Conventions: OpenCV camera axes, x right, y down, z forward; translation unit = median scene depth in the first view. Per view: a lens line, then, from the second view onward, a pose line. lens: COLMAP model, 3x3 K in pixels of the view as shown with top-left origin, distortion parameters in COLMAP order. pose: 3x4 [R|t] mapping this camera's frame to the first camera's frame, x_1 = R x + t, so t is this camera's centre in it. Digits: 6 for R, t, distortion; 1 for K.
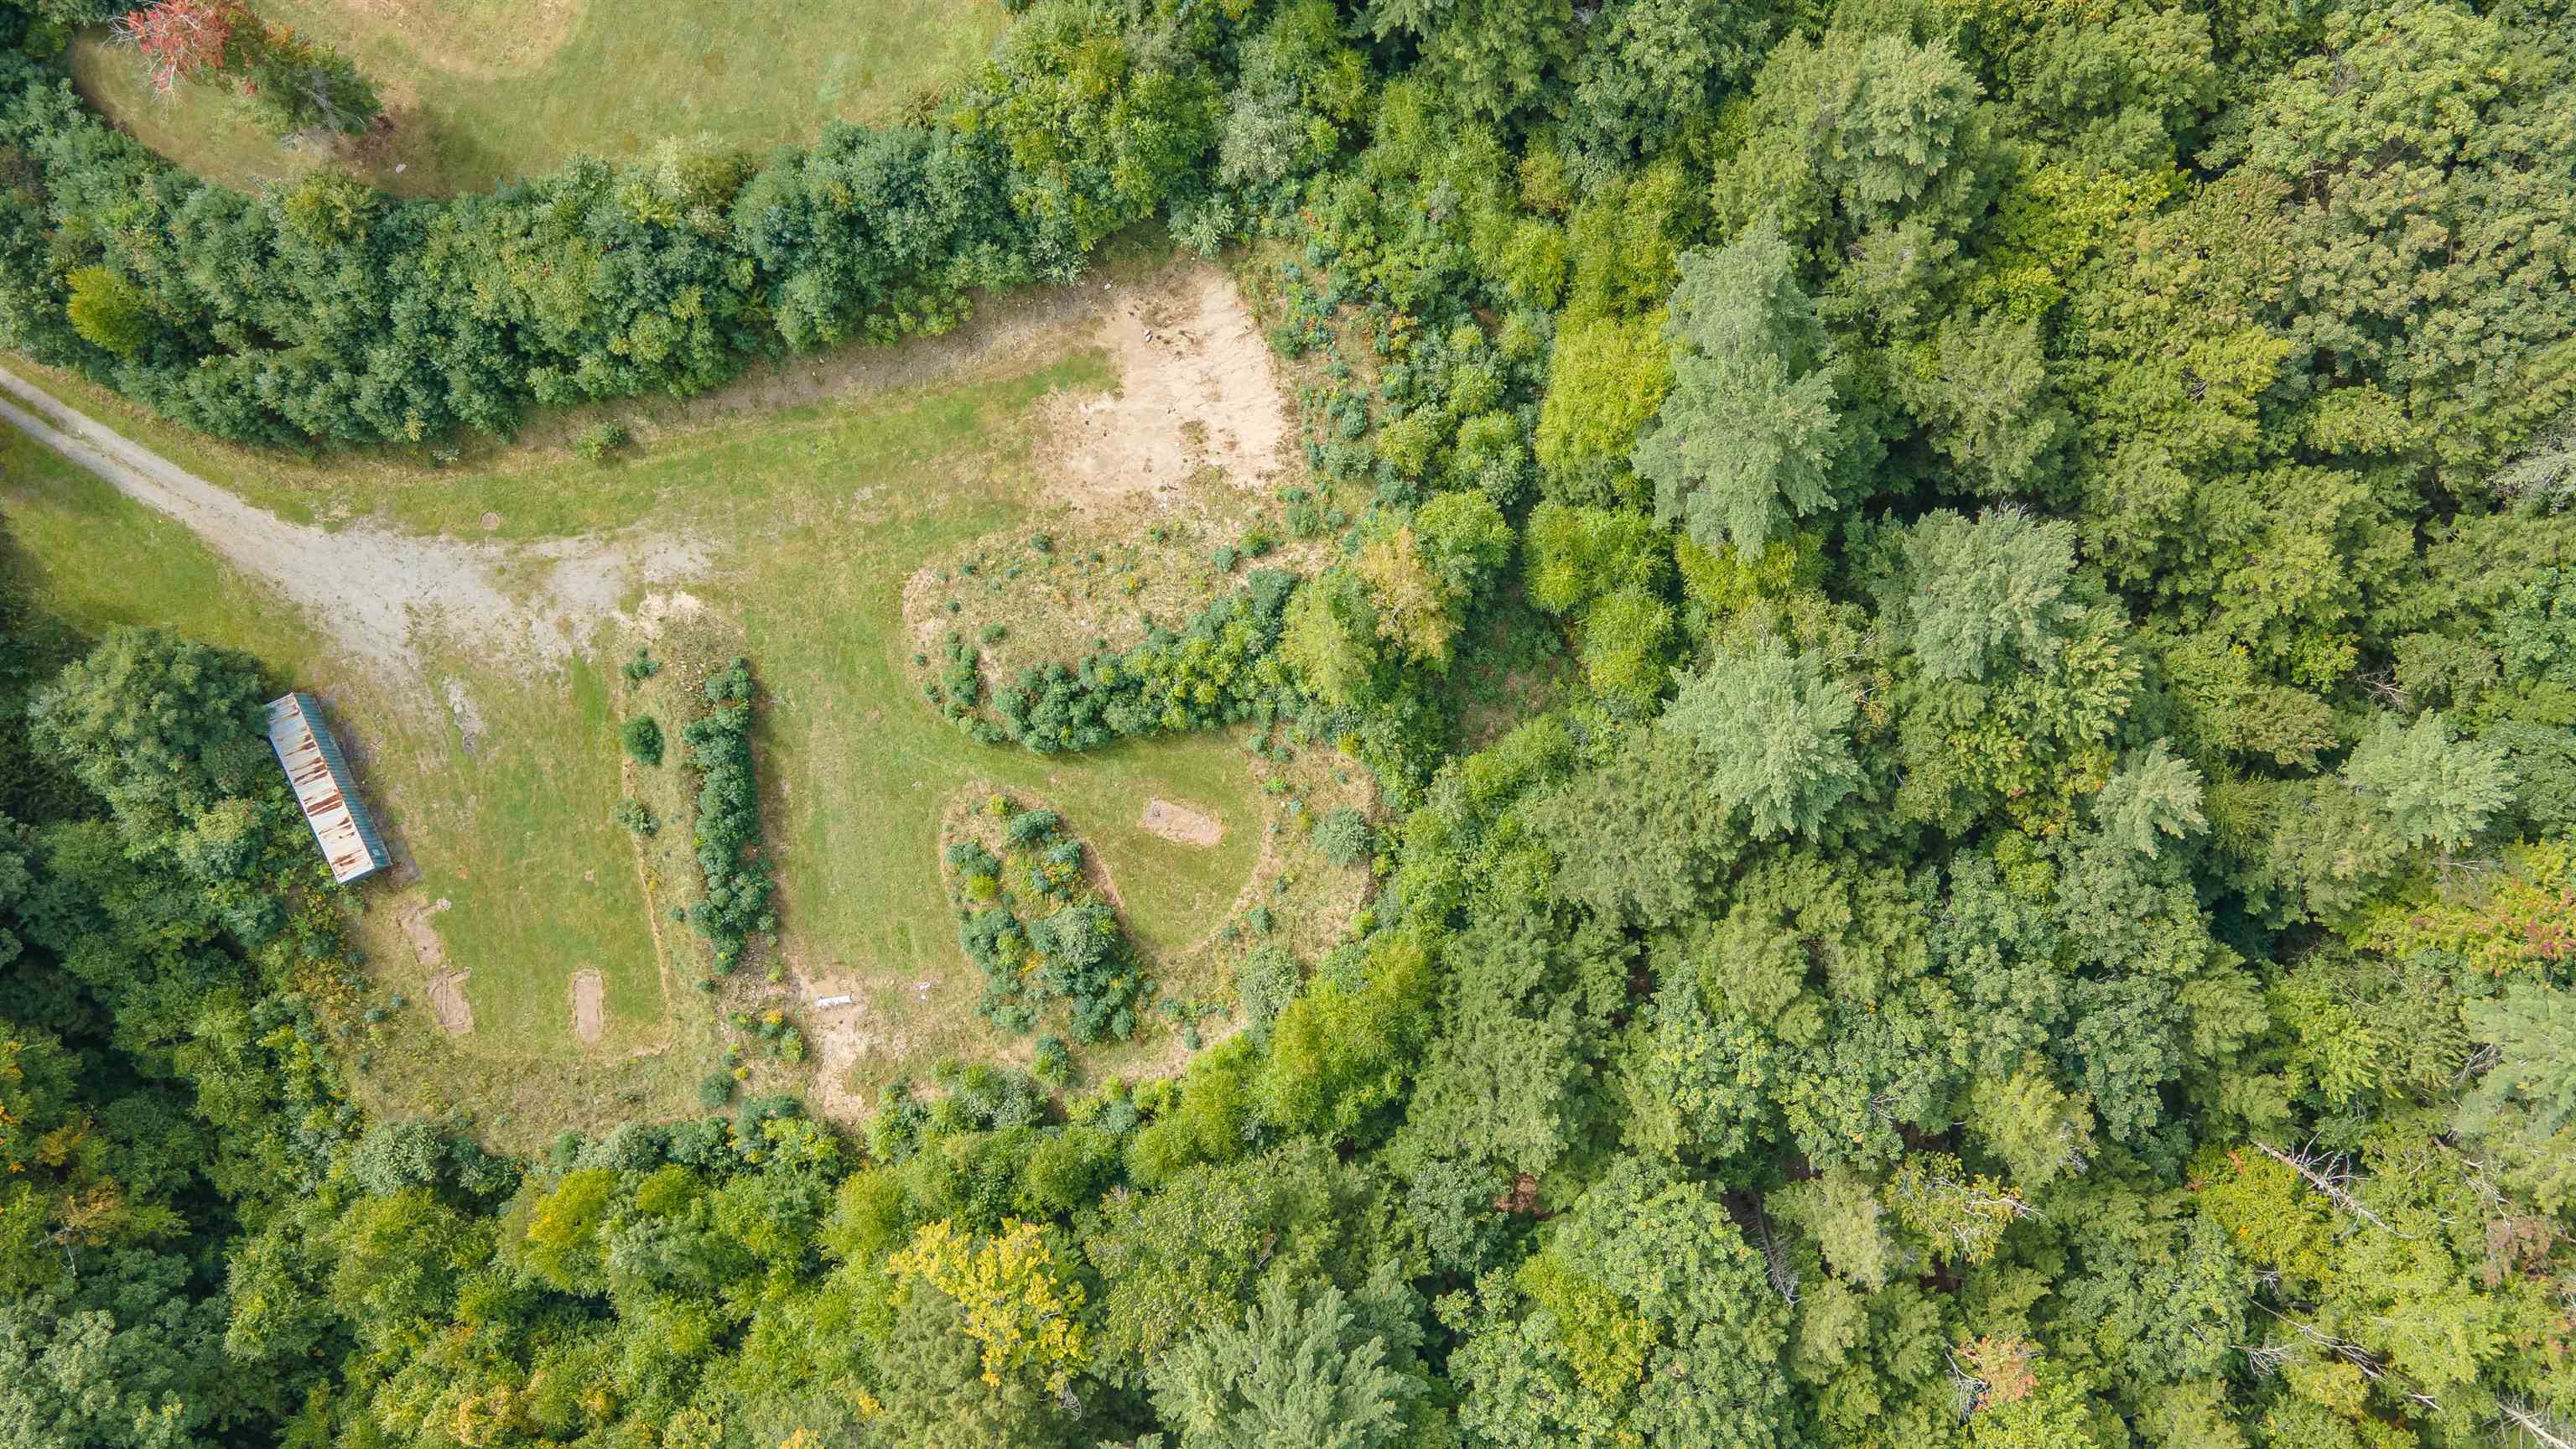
lens RADIAL K [[1879.0, 0, 1327.7], [0, 1879.0, 720.7], [0, 0, 1]] dist [0.013568, 0.029915]
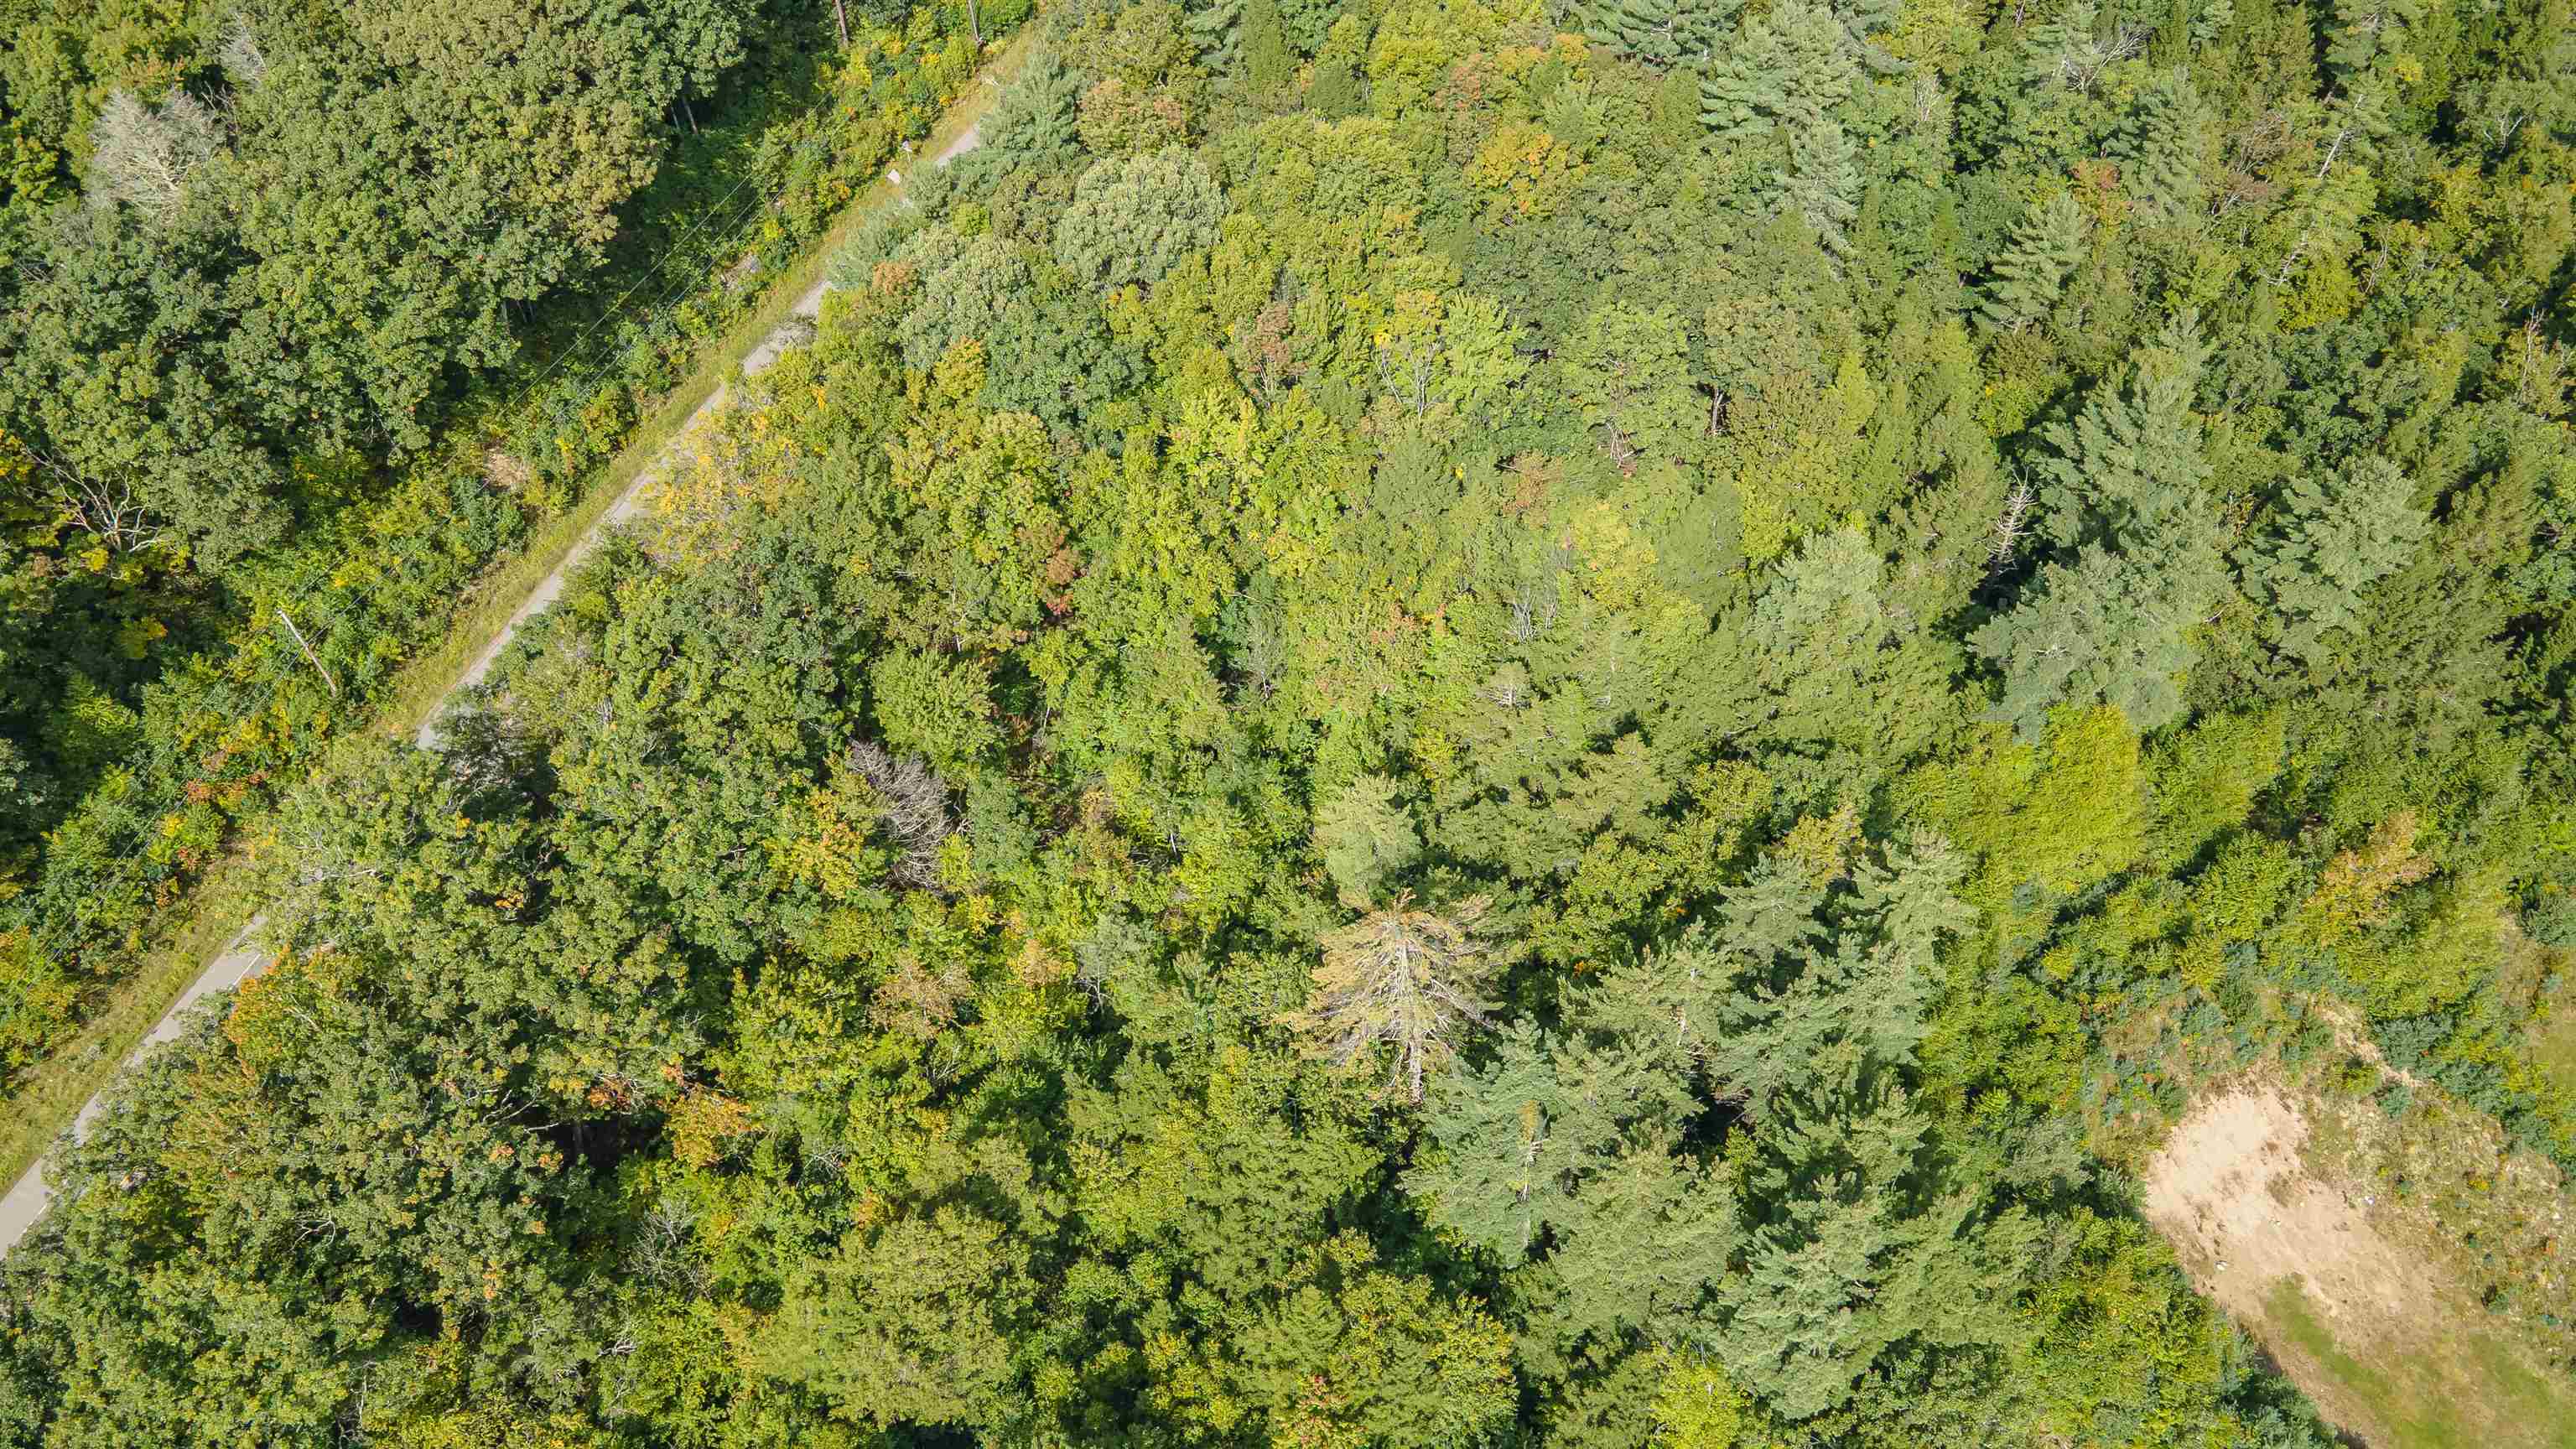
lens RADIAL K [[1888.3, 0, 1320.7], [0, 1888.3, 727.6], [0, 0, 1]] dist [0.008552, 0.093279]
pose [[-0.317634, -0.739753, 0.593190, -0.330078], [0.948097, -0.257563, 0.186475, -0.764160], [0.014839, 0.621633, 0.783168, 0.082700]]
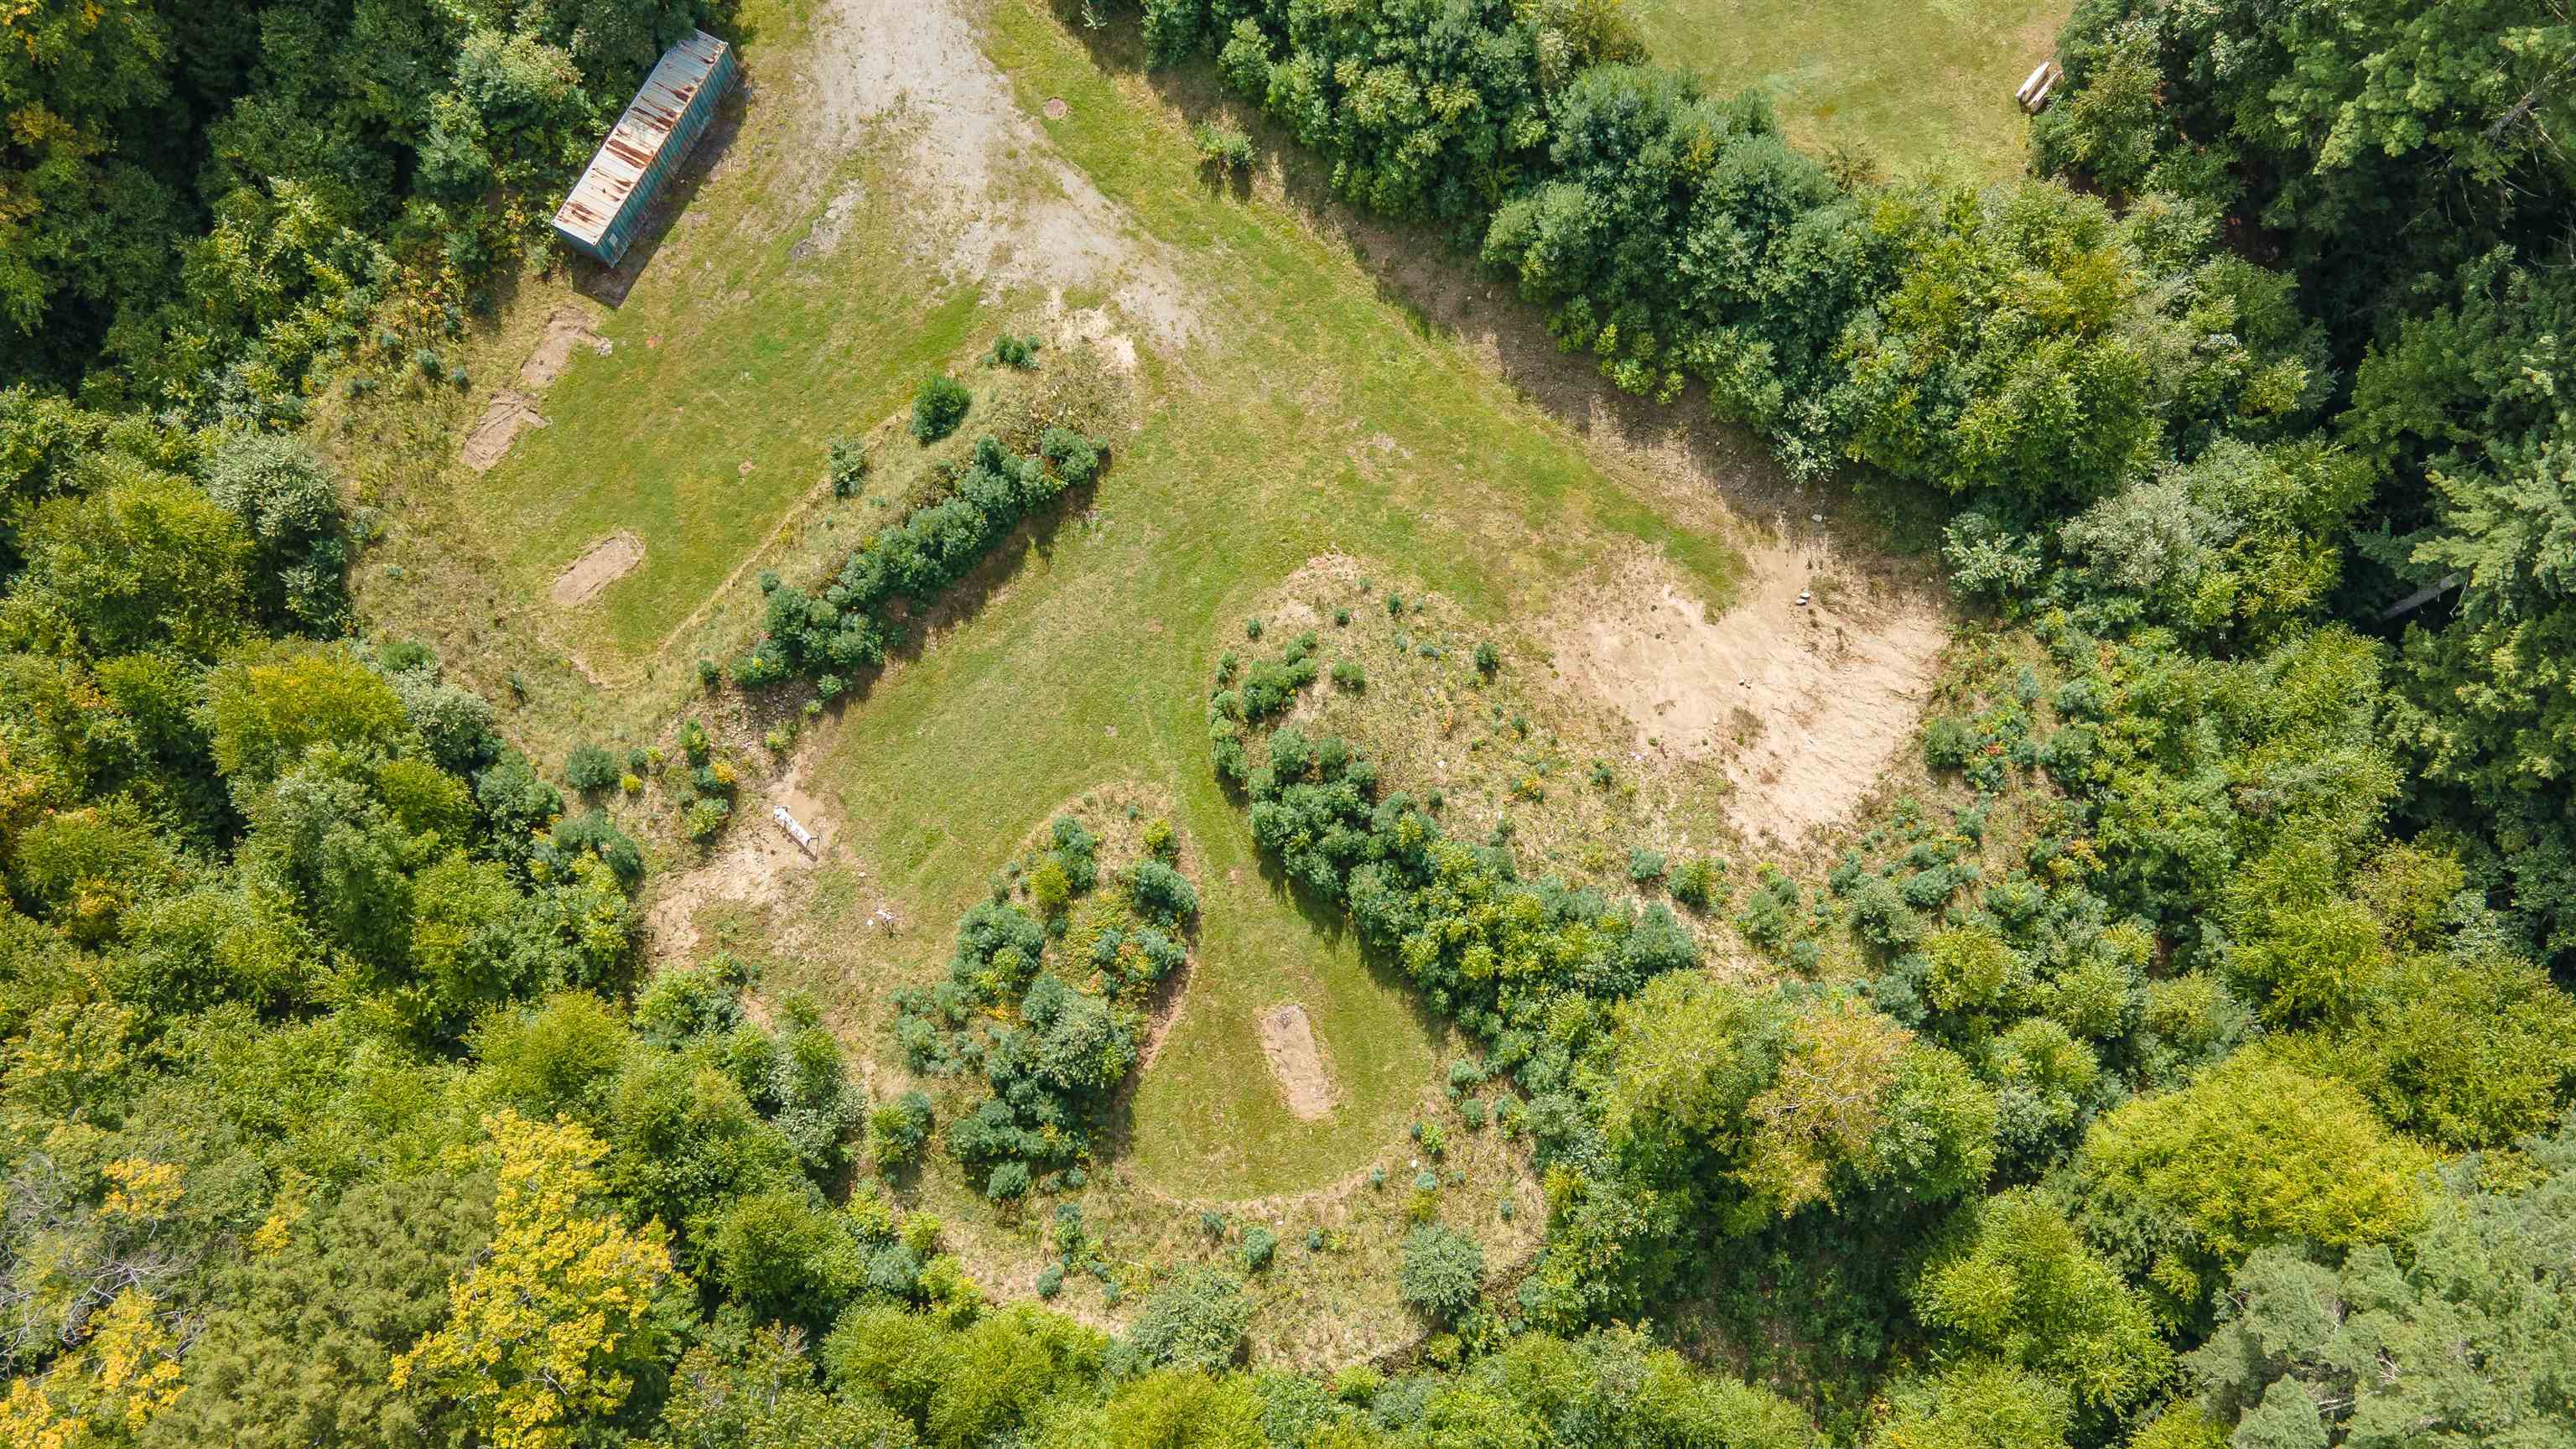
lens RADIAL K [[1873.2, 0, 1324.0], [0, 1873.2, 732.3], [0, 0, 1]] dist [0.006160, 0.052920]
pose [[0.619058, 0.762415, -0.188388, -0.036248], [-0.785342, 0.600315, -0.151194, 0.080901], [-0.002180, 0.241547, 0.970387, 0.325187]]
